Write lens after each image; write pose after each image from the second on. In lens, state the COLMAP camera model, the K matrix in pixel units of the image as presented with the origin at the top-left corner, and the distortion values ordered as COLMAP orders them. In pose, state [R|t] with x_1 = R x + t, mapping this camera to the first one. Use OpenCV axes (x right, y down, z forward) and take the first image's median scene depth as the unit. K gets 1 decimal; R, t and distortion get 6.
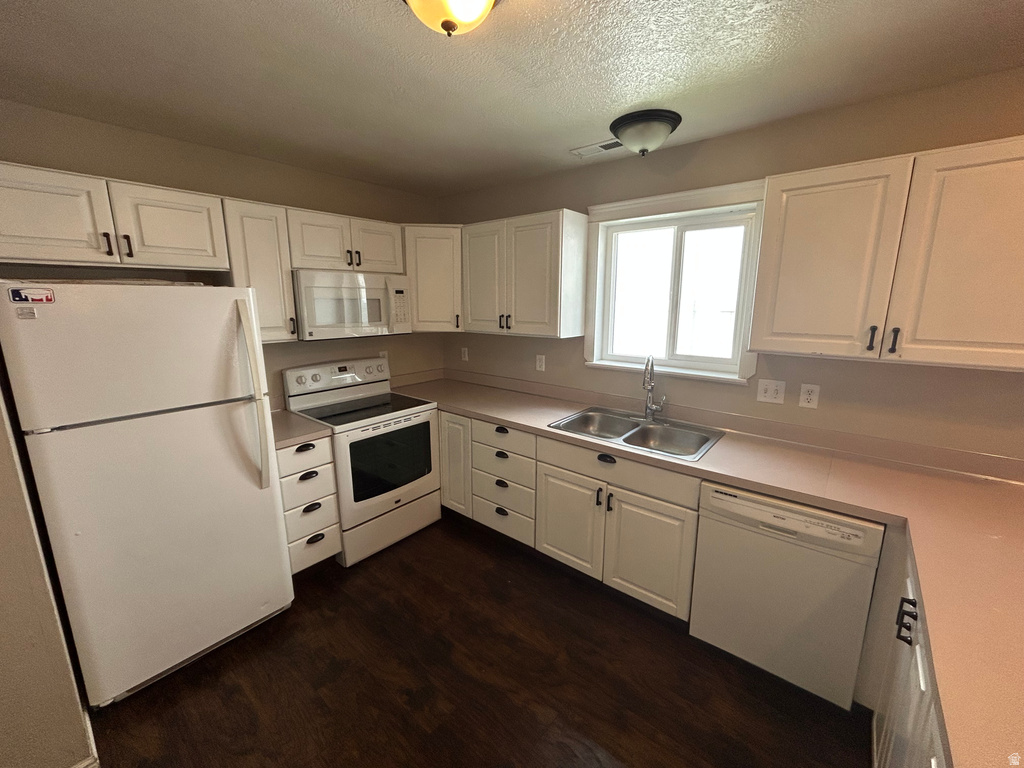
lens RADIAL K [[416.1, 0, 512.0], [0, 416.1, 384.0], [0, 0, 1]] dist [-0.002010, -0.000240]
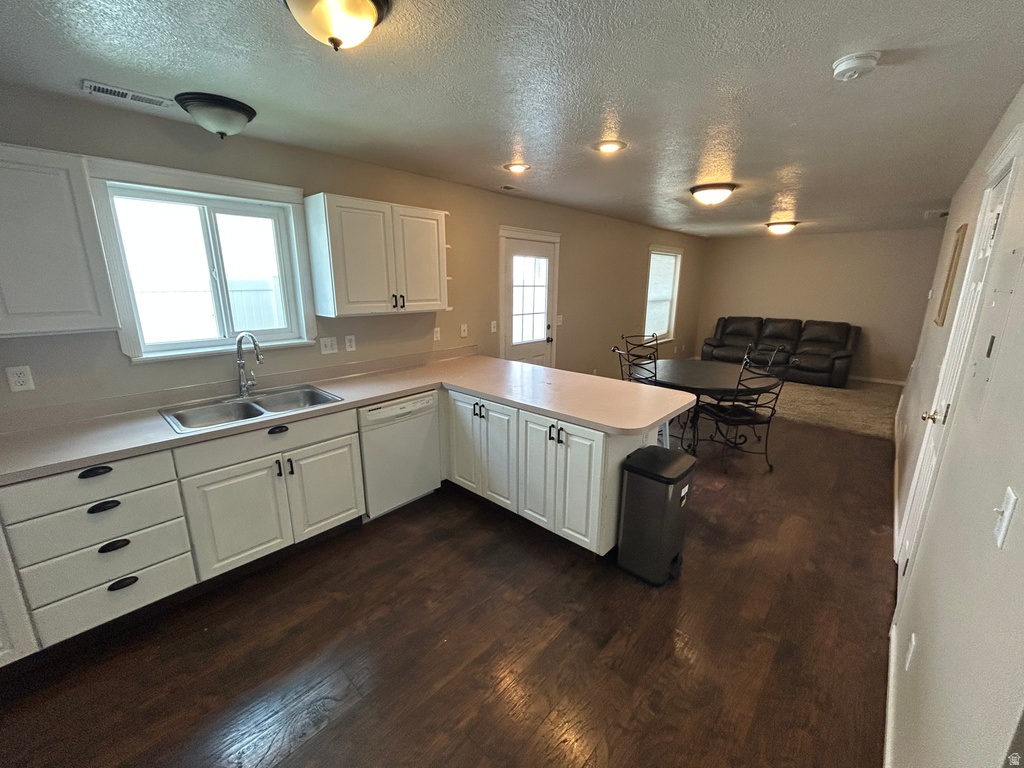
lens RADIAL K [[416.1, 0, 512.0], [0, 416.1, 384.0], [0, 0, 1]] dist [-0.002010, -0.000240]
pose [[0.043383, -0.240984, 0.969559, -0.660897], [0.194354, 0.953968, 0.228412, -0.052927], [-0.979972, 0.178528, 0.088222, 0.259665]]
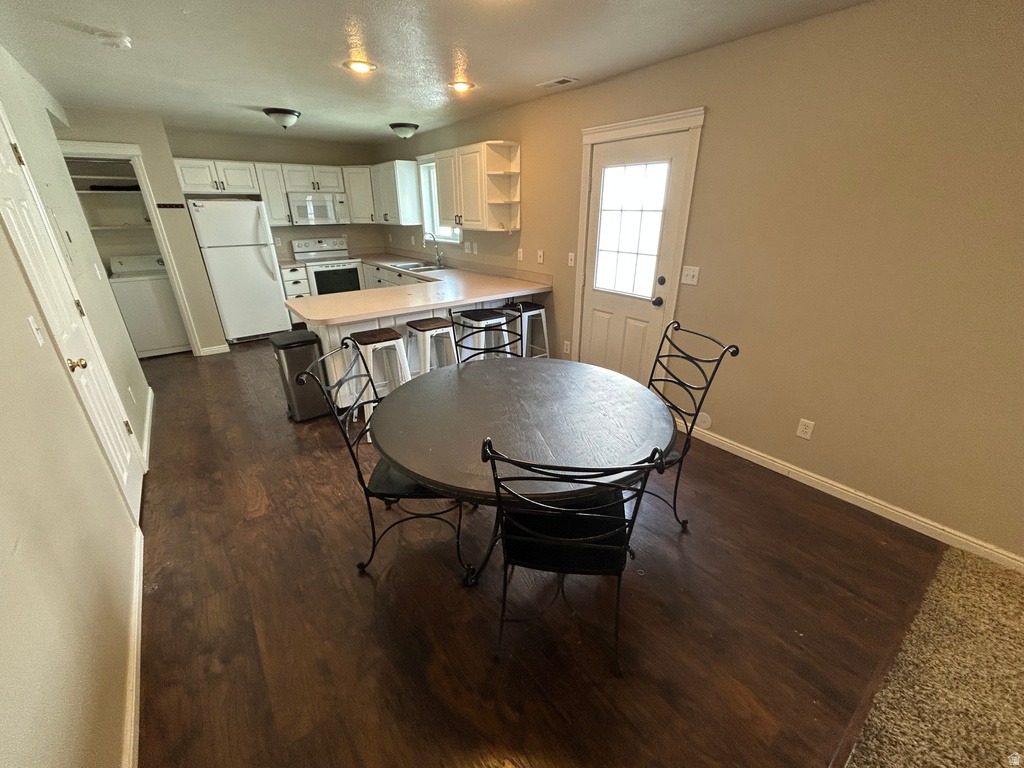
lens RADIAL K [[417.6, 0, 513.6], [0, 417.6, 383.4], [0, 0, 1]] dist [-0.001690, 0.000285]
pose [[0.977707, 0.077506, -0.195147, 1.218935], [-0.037904, 0.979260, 0.199028, 0.249977], [0.206526, -0.187194, 0.960367, -1.146014]]
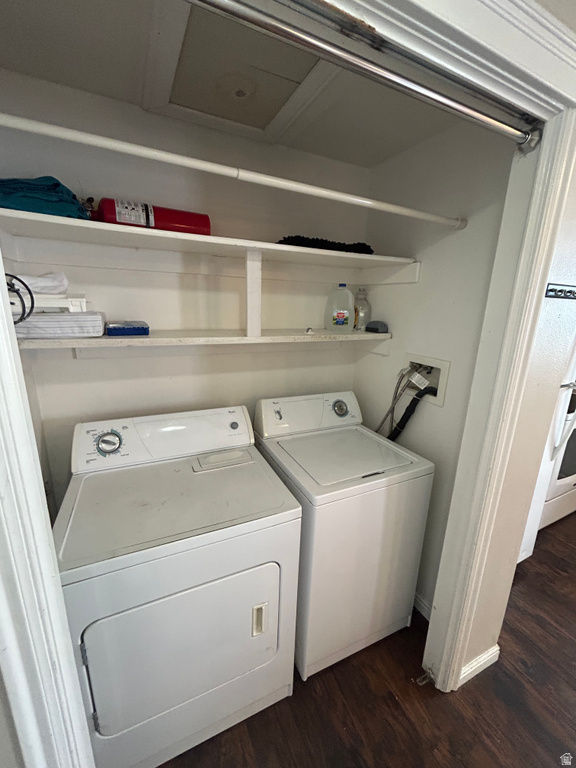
lens RADIAL K [[312.1, 0, 284.2], [0, 312.1, 382.0], [0, 0, 1]] dist [-0.002010, -0.000240]
pose [[0.908711, 0.125195, -0.398210, -0.791393], [-0.109644, 0.992055, 0.061691, 0.049816], [0.402769, -0.012398, 0.915218, -0.093135]]
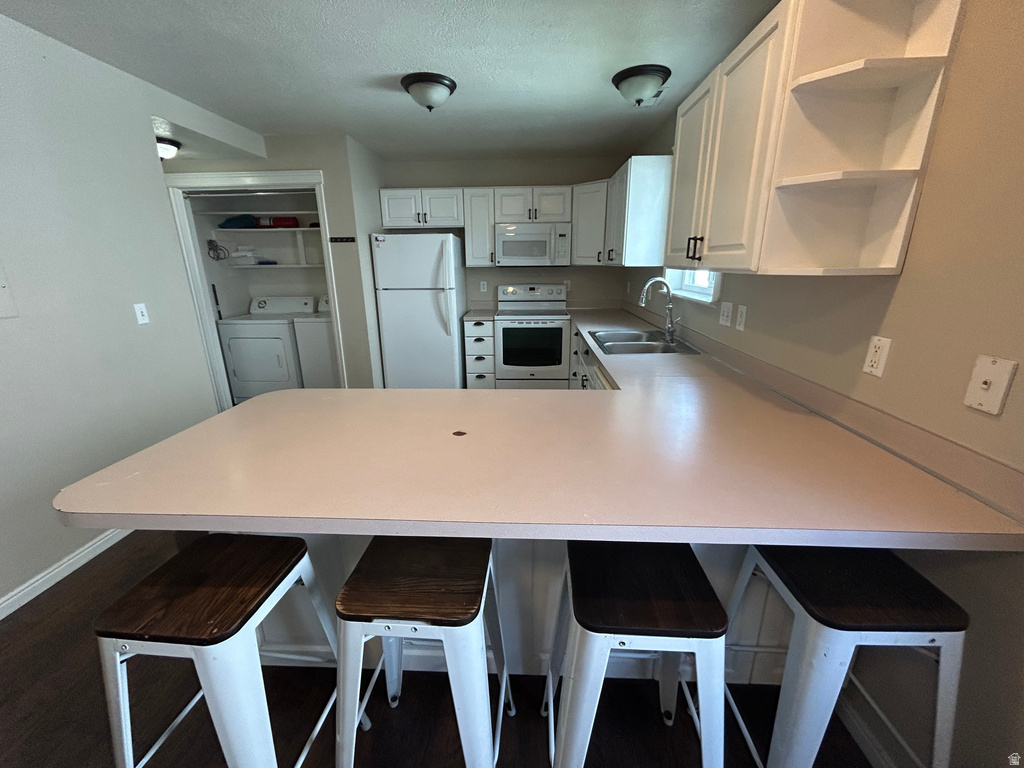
lens RADIAL K [[416.1, 0, 512.0], [0, 416.1, 384.0], [0, 0, 1]] dist [-0.002010, -0.000240]
pose [[0.604039, 0.220353, -0.765886, 0.989316], [-0.151847, 0.975232, 0.160825, 0.087837], [0.782355, 0.019153, 0.622538, -0.024303]]
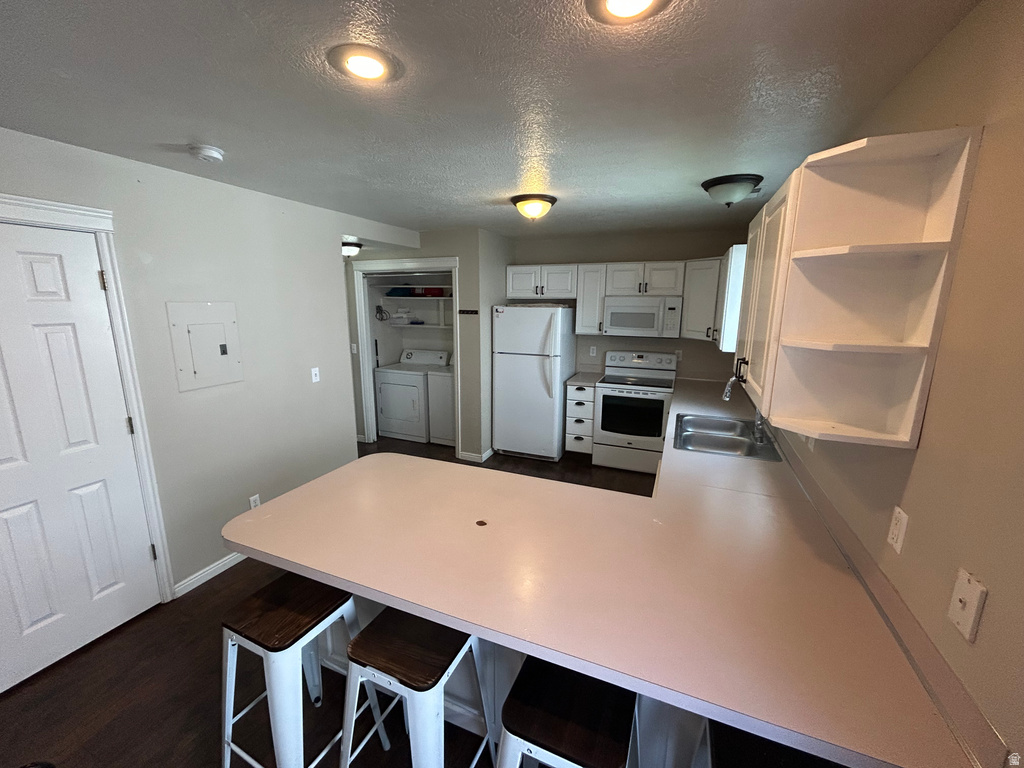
lens RADIAL K [[416.1, 0, 512.0], [0, 416.1, 384.0], [0, 0, 1]] dist [-0.002010, -0.000240]
pose [[0.297210, 0.192868, -0.935130, 1.137849], [-0.197851, 0.970570, 0.137295, -0.067306], [0.934089, 0.144211, 0.326622, 0.058302]]
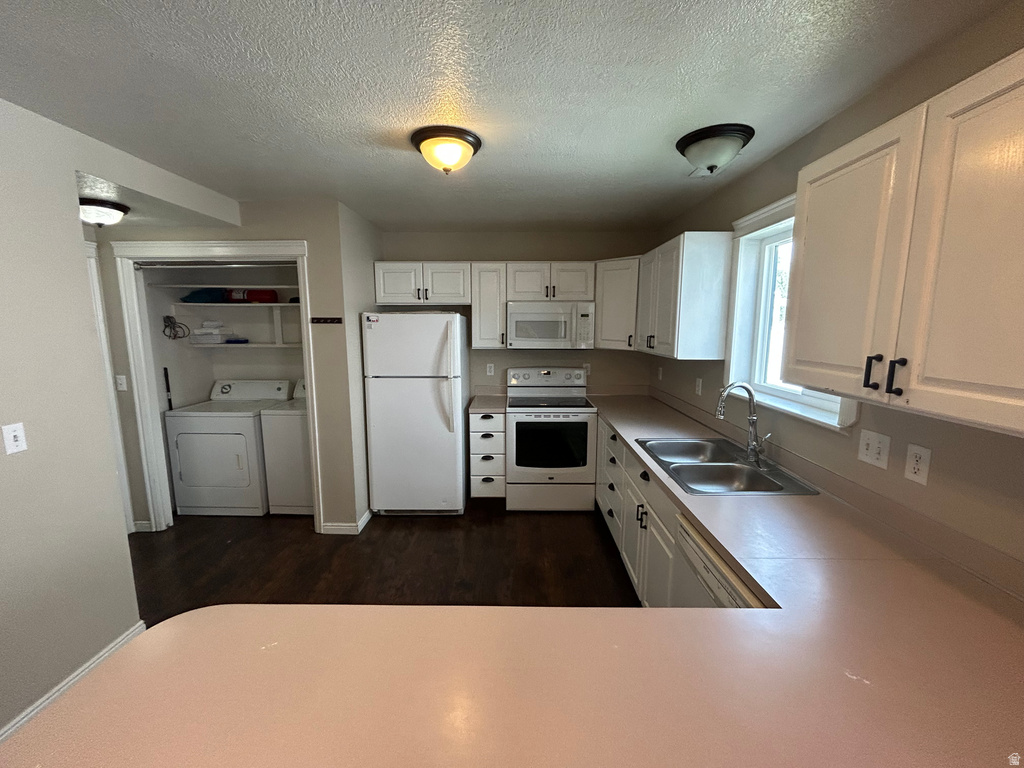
lens RADIAL K [[416.1, 0, 512.0], [0, 416.1, 384.0], [0, 0, 1]] dist [-0.002010, -0.000240]
pose [[0.630641, 0.112405, -0.767892, 0.676211], [-0.157234, 0.987441, 0.015412, -0.004475], [0.759980, 0.111019, 0.640394, 0.068839]]
